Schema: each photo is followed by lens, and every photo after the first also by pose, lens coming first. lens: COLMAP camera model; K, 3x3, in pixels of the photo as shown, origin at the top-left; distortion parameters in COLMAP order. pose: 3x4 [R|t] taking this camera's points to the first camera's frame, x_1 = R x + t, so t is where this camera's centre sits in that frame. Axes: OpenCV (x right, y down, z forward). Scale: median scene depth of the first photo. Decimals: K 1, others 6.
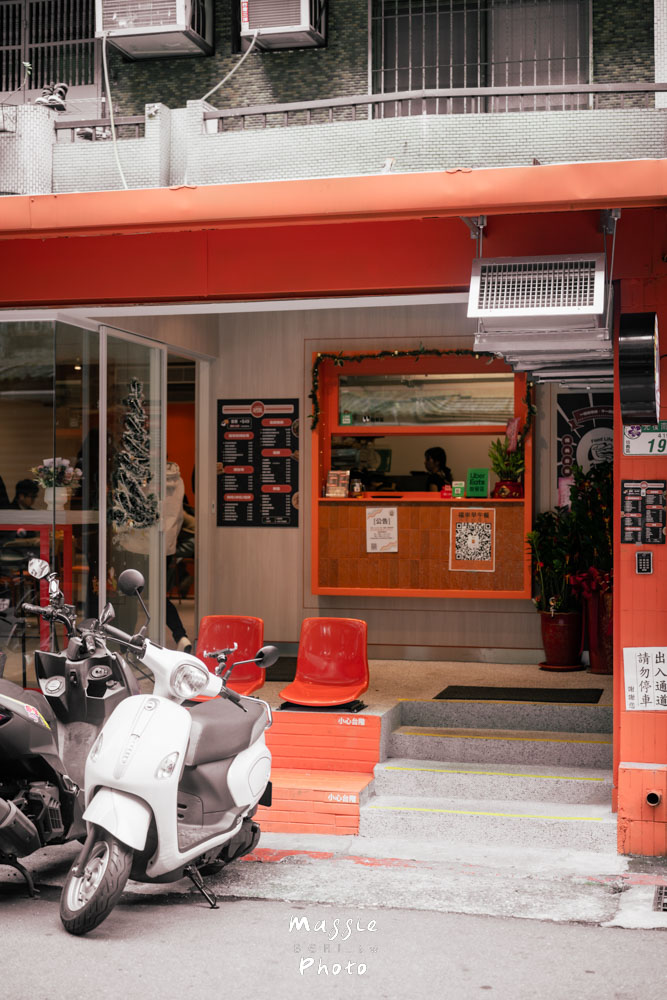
lens RADIAL K [[1507.7, 0, 327.0], [0, 1507.7, 532.1], [0, 0, 1]] dist [-0.031757, 0.000000]
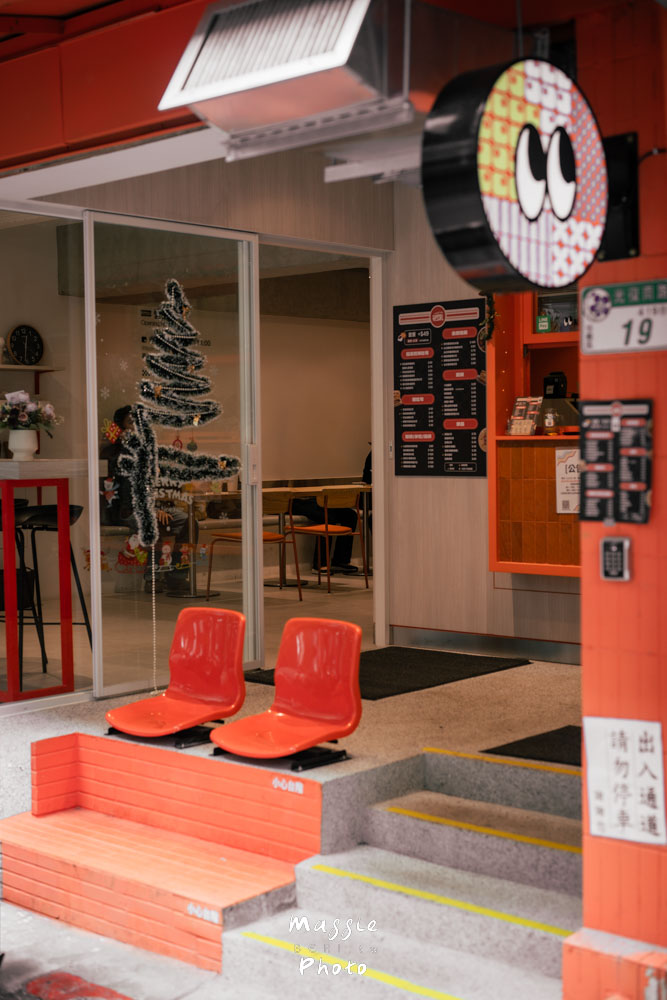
lens RADIAL K [[1507.7, 0, 222.9], [0, 1507.7, 526.8], [0, 0, 1]] dist [-0.031757, 0.000000]
pose [[0.878988, 0.012204, -0.476688, 0.257835], [0.006337, 0.999285, 0.037268, -0.008369], [0.476802, -0.035779, 0.878282, 0.363804]]
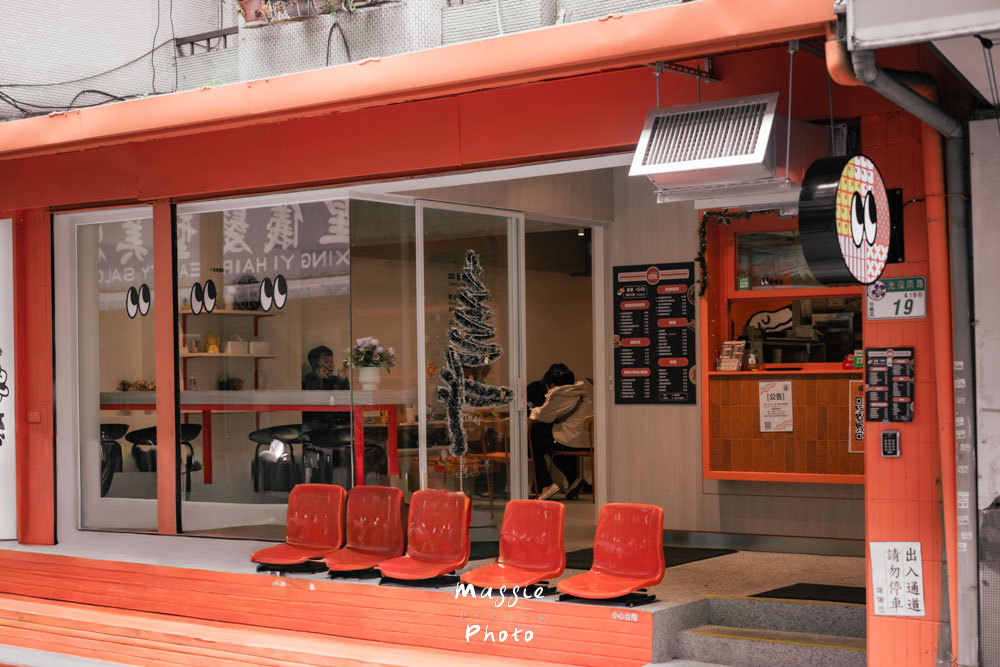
lens RADIAL K [[1664.1, 0, 336.4], [0, 1664.1, 419.5], [0, 0, 1]] dist [-0.033002, 0.000000]
pose [[0.907750, -0.006915, -0.419455, 0.243717], [0.009542, 0.999946, 0.004165, -0.000387], [0.419404, -0.007783, 0.907766, 0.005890]]
